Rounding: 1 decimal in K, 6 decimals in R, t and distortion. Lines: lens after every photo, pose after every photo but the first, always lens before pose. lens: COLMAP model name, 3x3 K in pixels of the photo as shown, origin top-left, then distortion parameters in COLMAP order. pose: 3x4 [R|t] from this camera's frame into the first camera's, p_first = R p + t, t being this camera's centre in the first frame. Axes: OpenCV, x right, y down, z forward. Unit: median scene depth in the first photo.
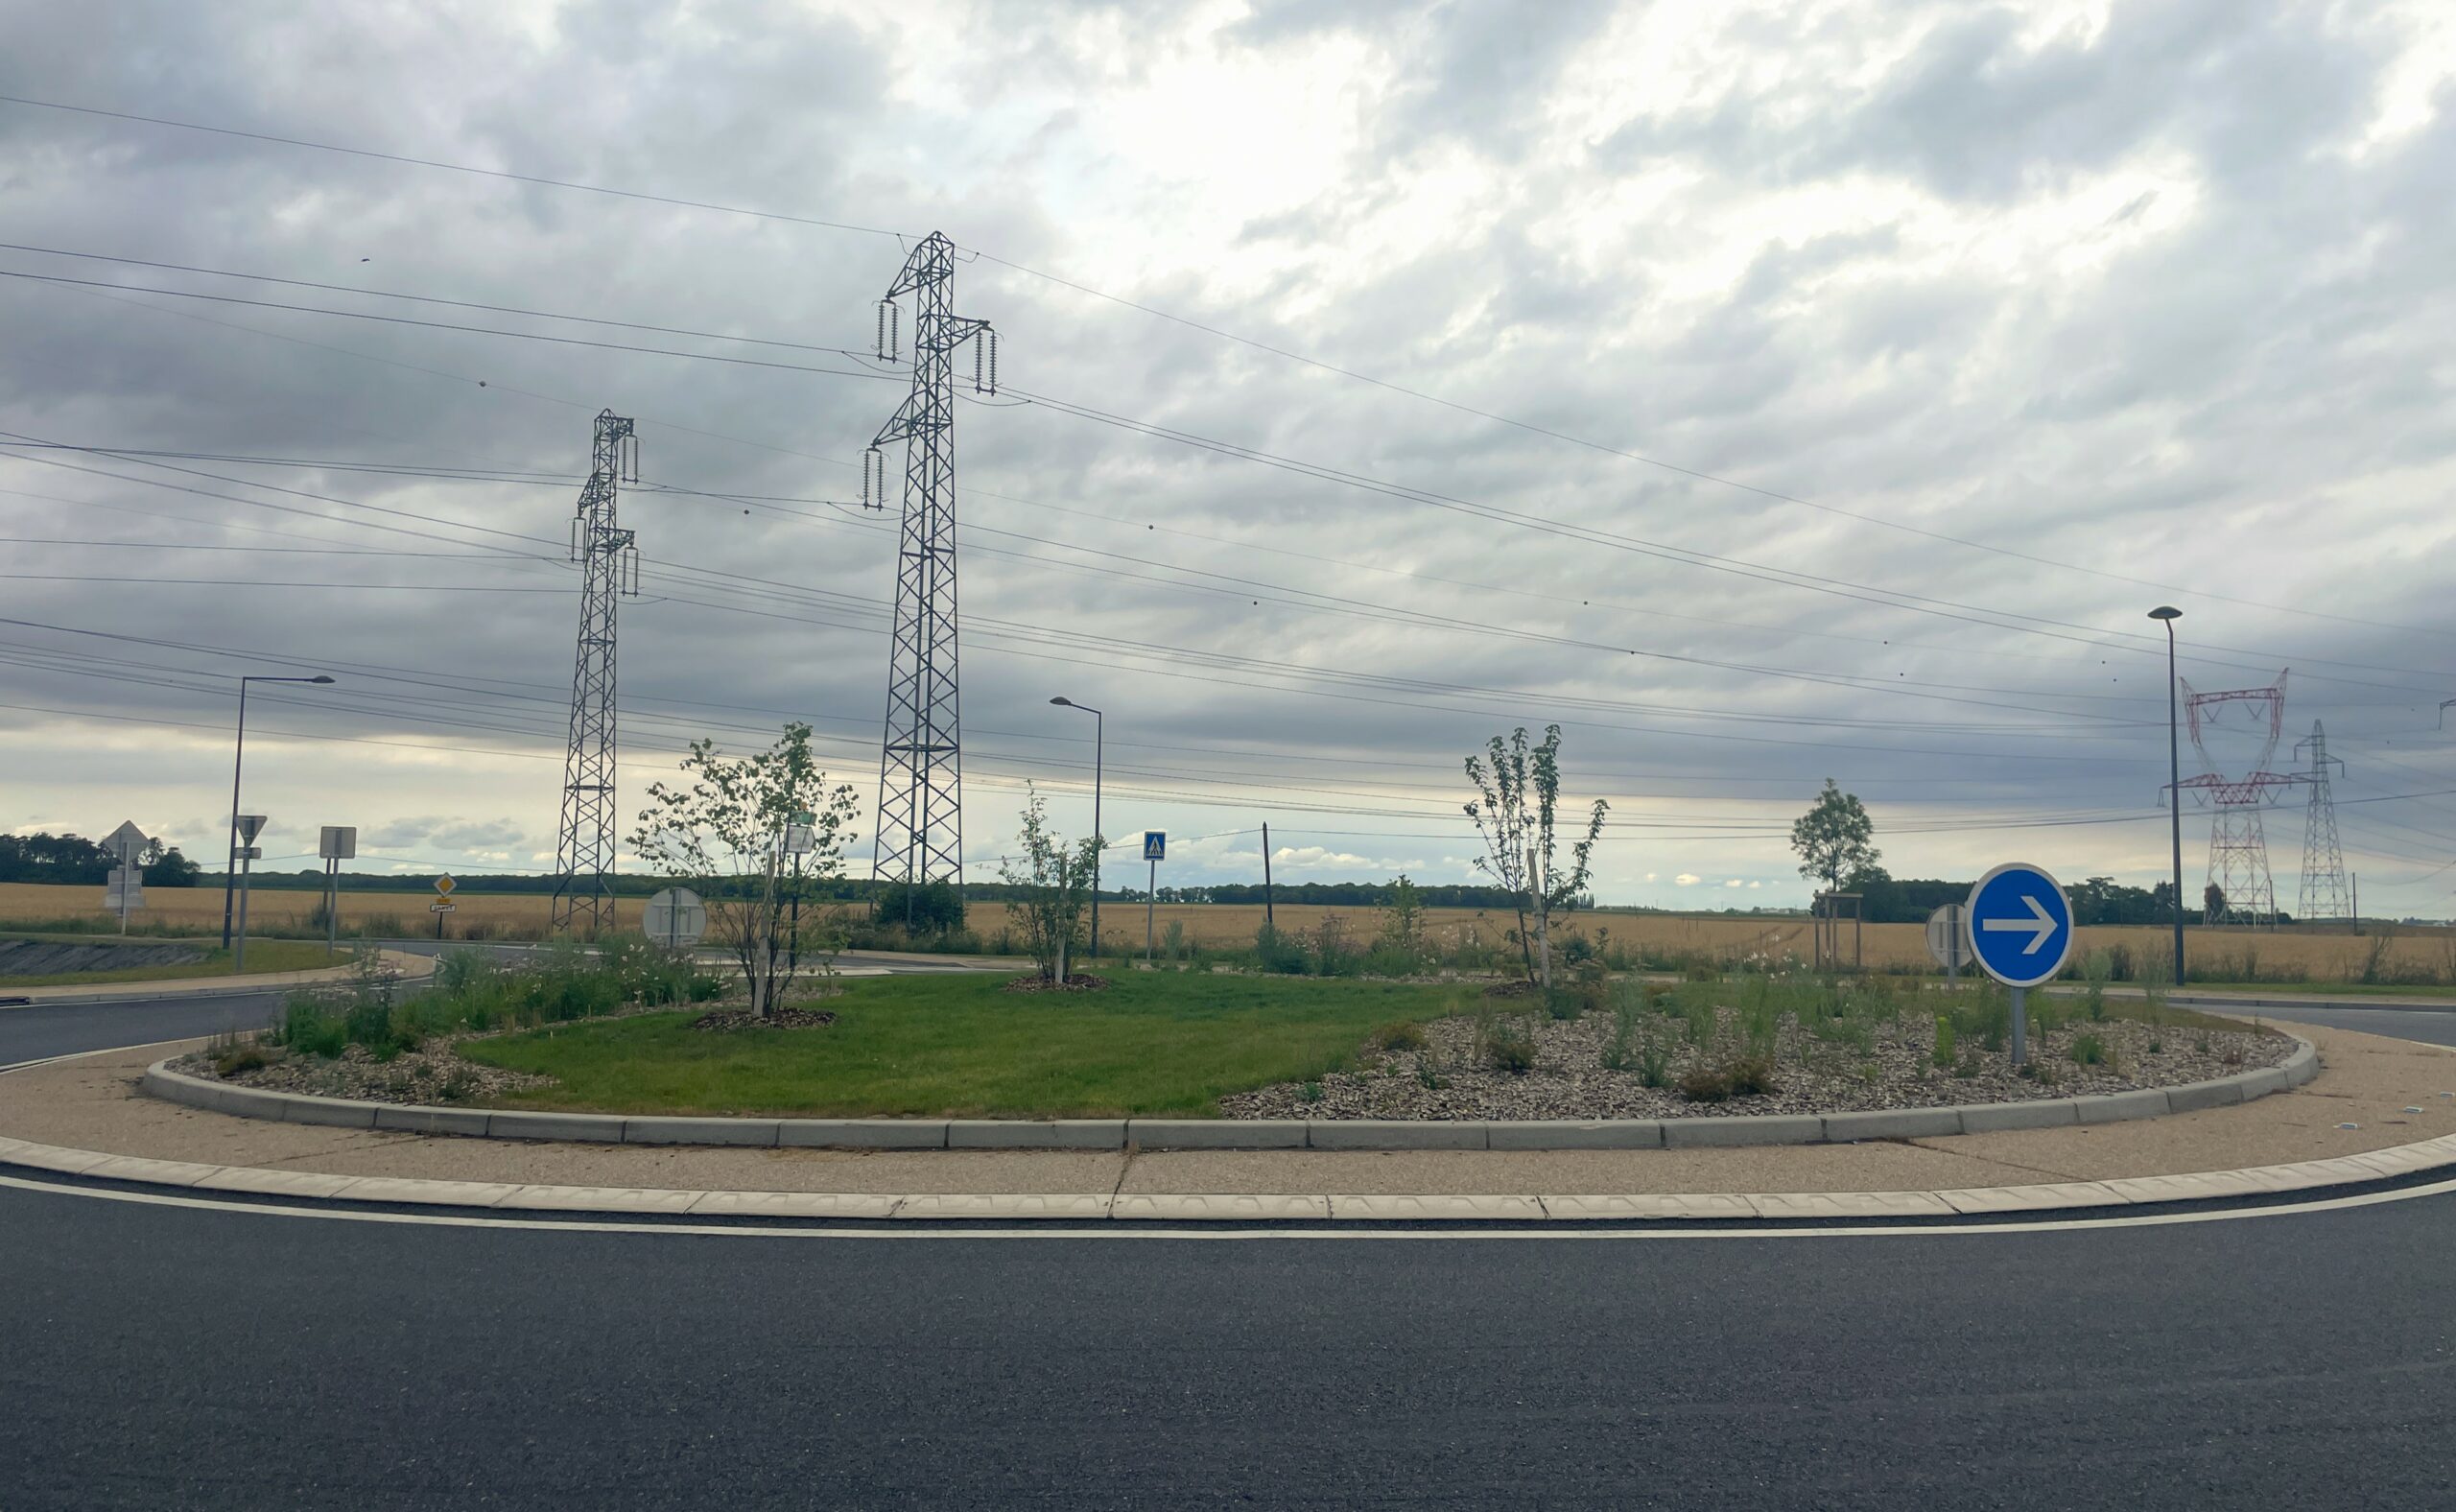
lens RADIAL K [[1819.0, 0, 1279.8], [0, 1819.0, 773.0], [0, 0, 1]] dist [0.002239, -0.009312]
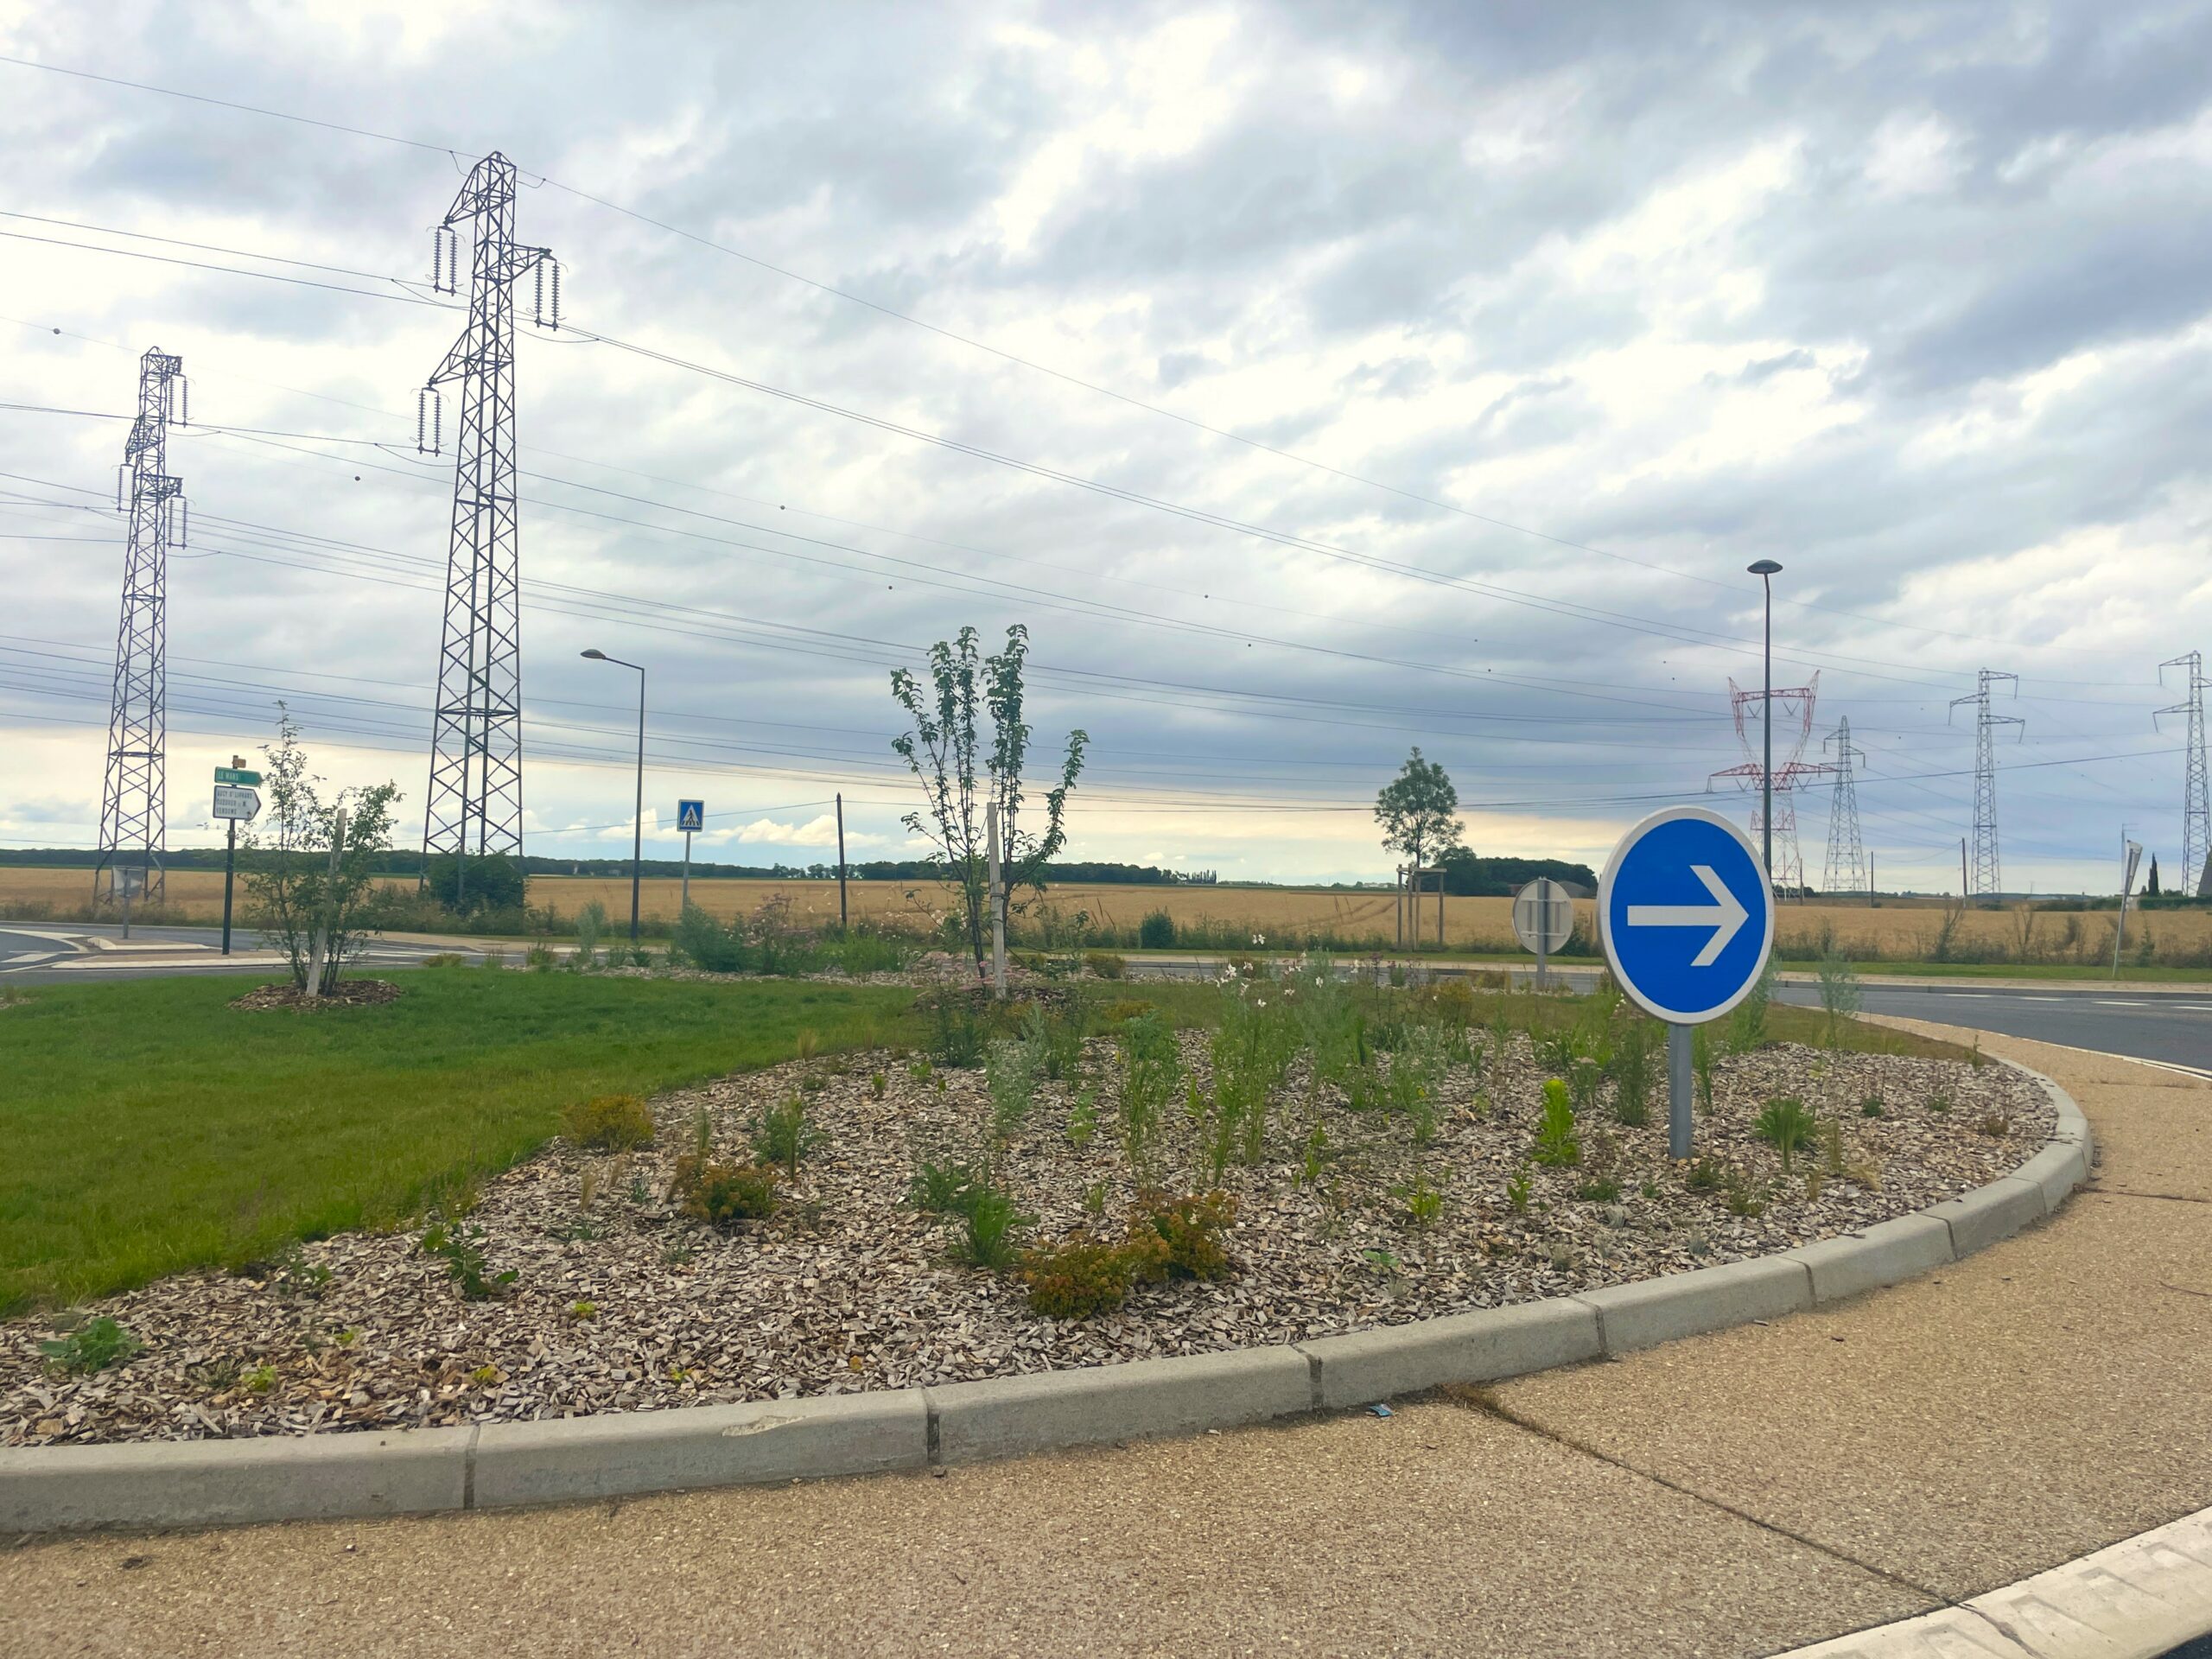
lens RADIAL K [[1651.5, 0, 1218.6], [0, 1651.5, 850.1], [0, 0, 1]] dist [0.040170, -0.085103]
pose [[0.985715, 0.002859, 0.168400, 0.049865], [-0.011985, 0.998512, 0.053200, 0.010596], [-0.167997, -0.054458, 0.984282, 0.147458]]
